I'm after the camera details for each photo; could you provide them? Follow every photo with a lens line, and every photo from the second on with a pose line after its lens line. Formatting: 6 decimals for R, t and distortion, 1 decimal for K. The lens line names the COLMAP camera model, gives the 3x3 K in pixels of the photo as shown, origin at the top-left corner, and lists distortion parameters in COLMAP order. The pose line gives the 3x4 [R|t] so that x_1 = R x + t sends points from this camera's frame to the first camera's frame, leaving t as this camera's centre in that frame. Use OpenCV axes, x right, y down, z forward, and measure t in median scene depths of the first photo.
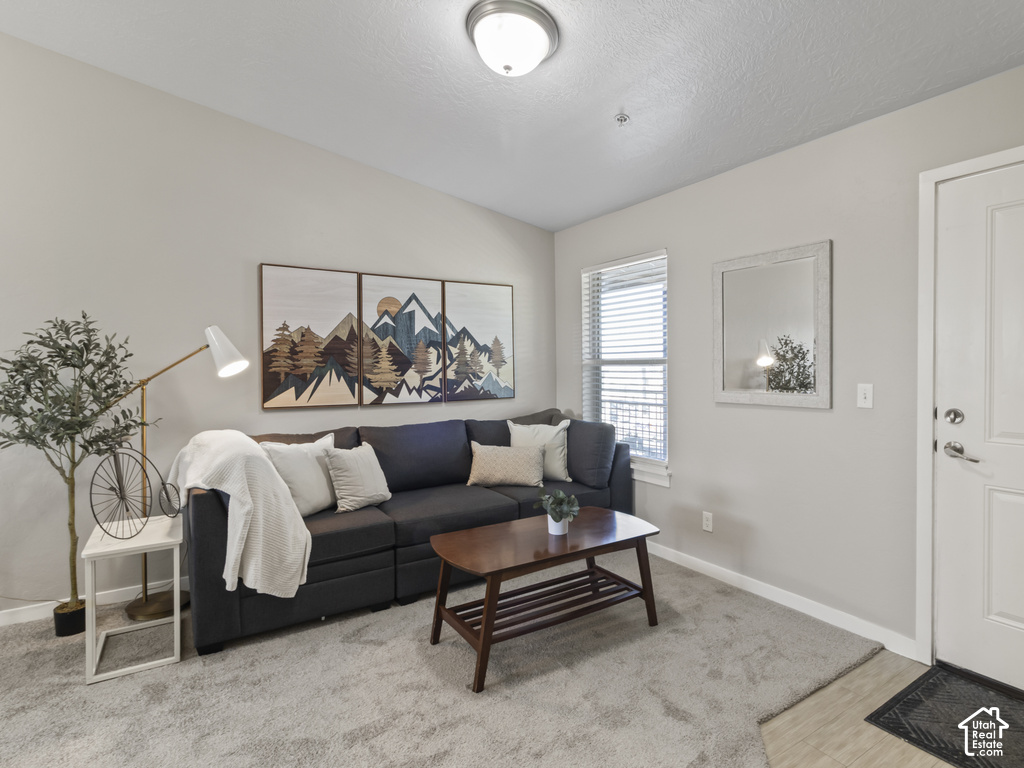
lens RADIAL K [[536.0, 0, 518.2], [0, 536.0, 373.8], [0, 0, 1]] dist [0.000326, 0.000304]
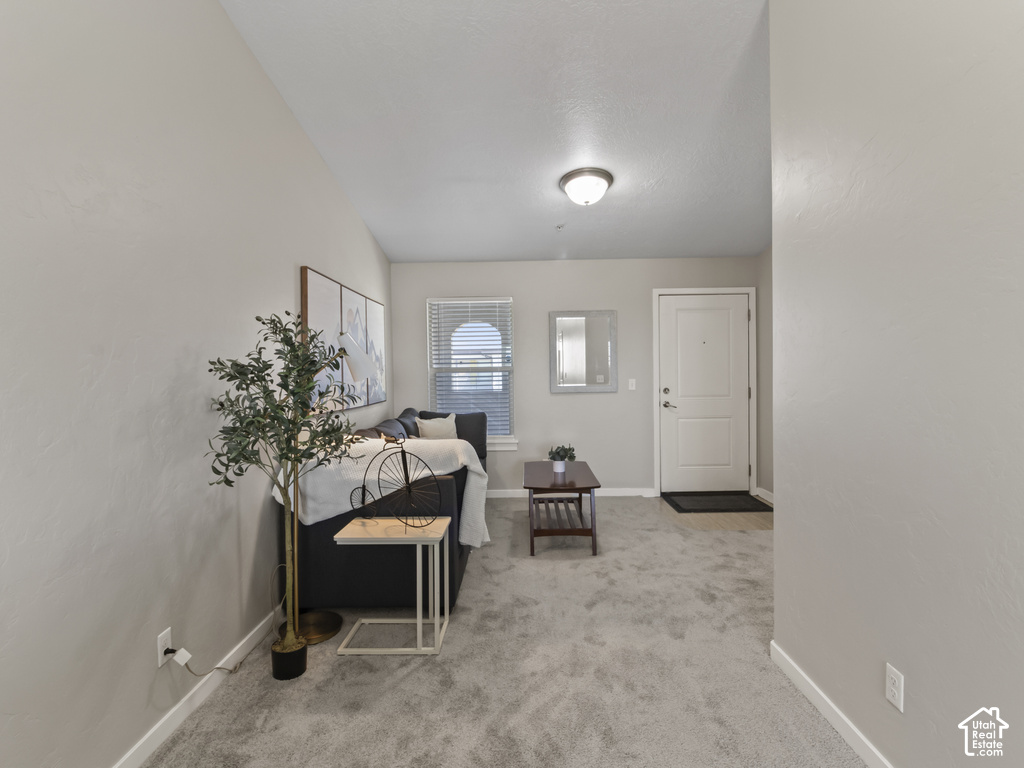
lens RADIAL K [[540.3, 0, 512.0], [0, 540.3, 384.0], [0, 0, 1]] dist [0.001093, 0.000192]
pose [[0.543050, -0.020127, 0.839459, -0.976467], [0.024162, 0.999673, 0.008338, 0.005326], [-0.839353, 0.015755, 0.543359, 0.147724]]
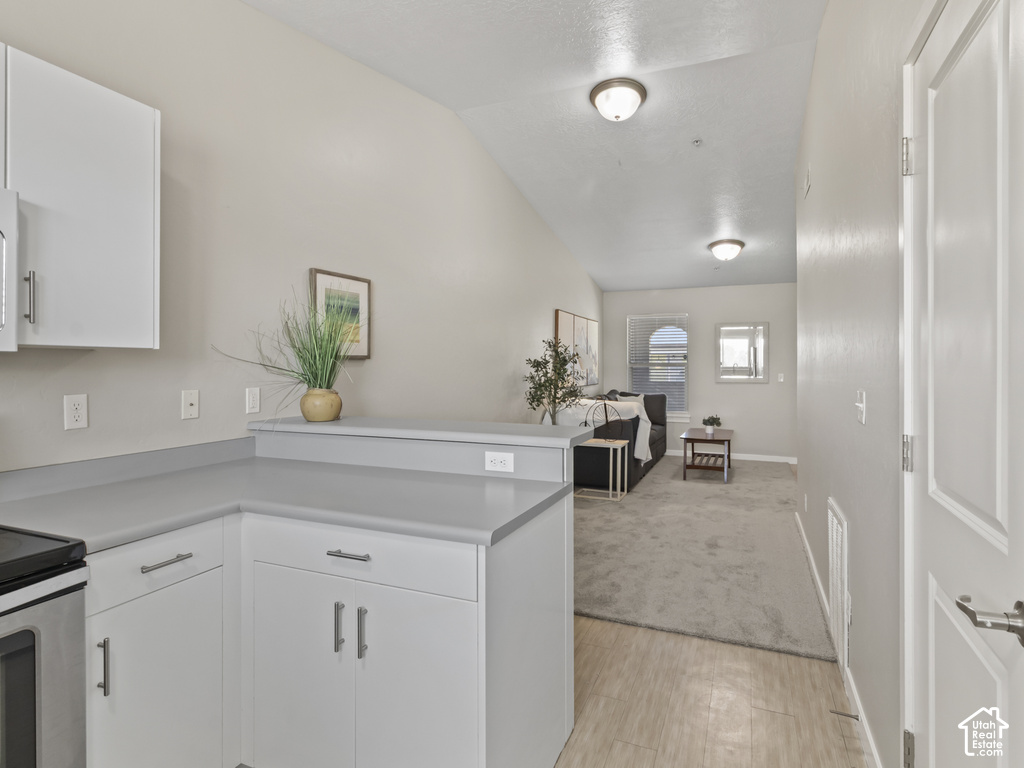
lens RADIAL K [[564.7, 0, 513.1], [0, 564.7, 364.7], [0, 0, 1]] dist [0.000087, 0.000277]
pose [[0.817116, 0.011238, 0.576364, -1.530907], [0.000336, 0.999801, -0.019971, 0.019973], [-0.576473, 0.016512, 0.816949, -0.436539]]
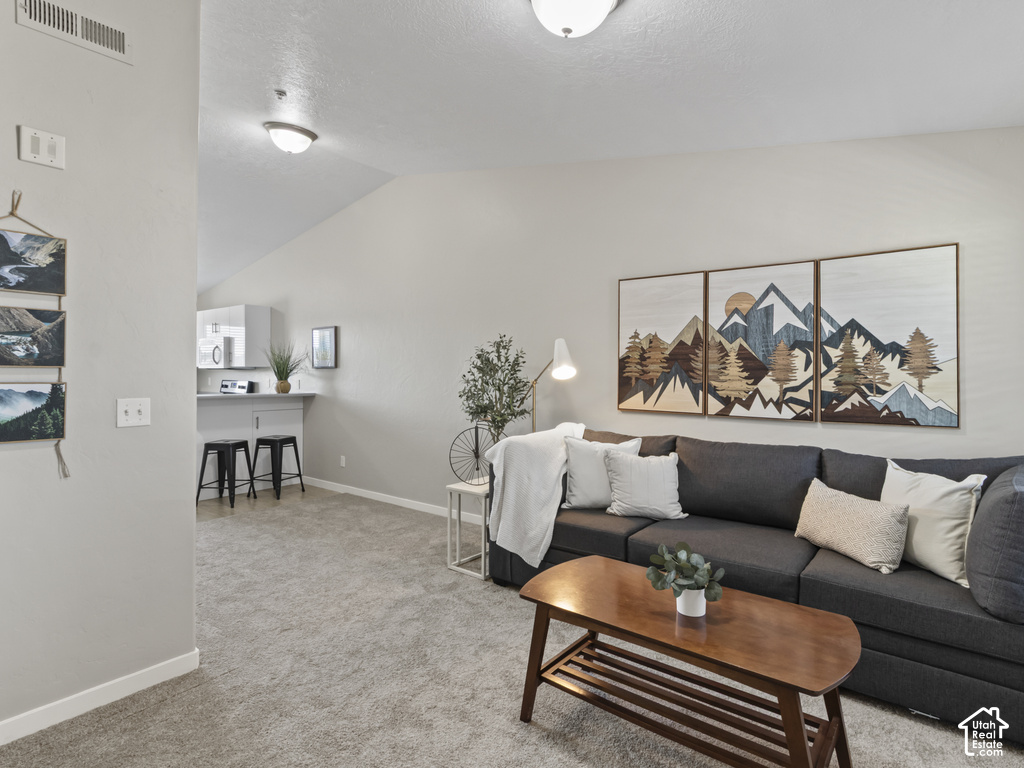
lens RADIAL K [[536.0, 0, 518.2], [0, 536.0, 373.8], [0, 0, 1]] dist [0.000326, 0.000304]
pose [[0.338725, 0.013442, -0.940789, 0.451898], [-0.023879, 0.999699, 0.005687, -0.009176], [0.940582, 0.020539, 0.338944, 0.377543]]
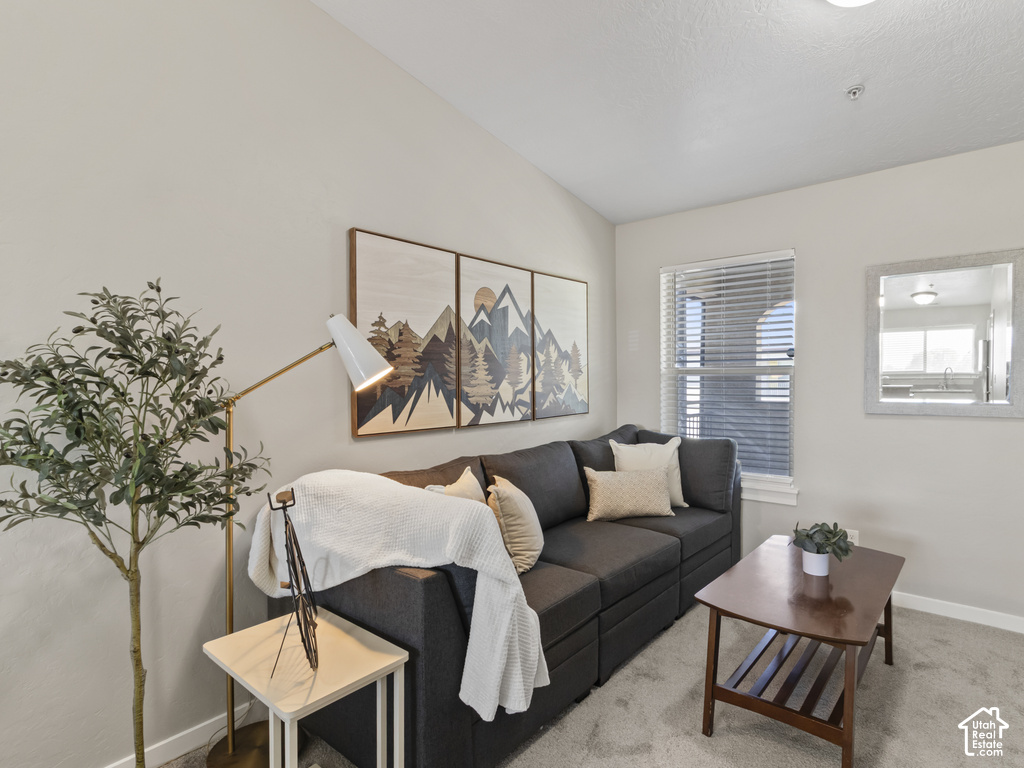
lens RADIAL K [[547.0, 0, 516.9], [0, 547.0, 391.6], [0, 0, 1]] dist [-0.001101, 0.000970]
pose [[0.952884, -0.009224, 0.303194, -0.441024], [0.006419, 0.999927, 0.010248, 0.000143], [-0.303266, -0.007819, 0.952874, 0.228595]]
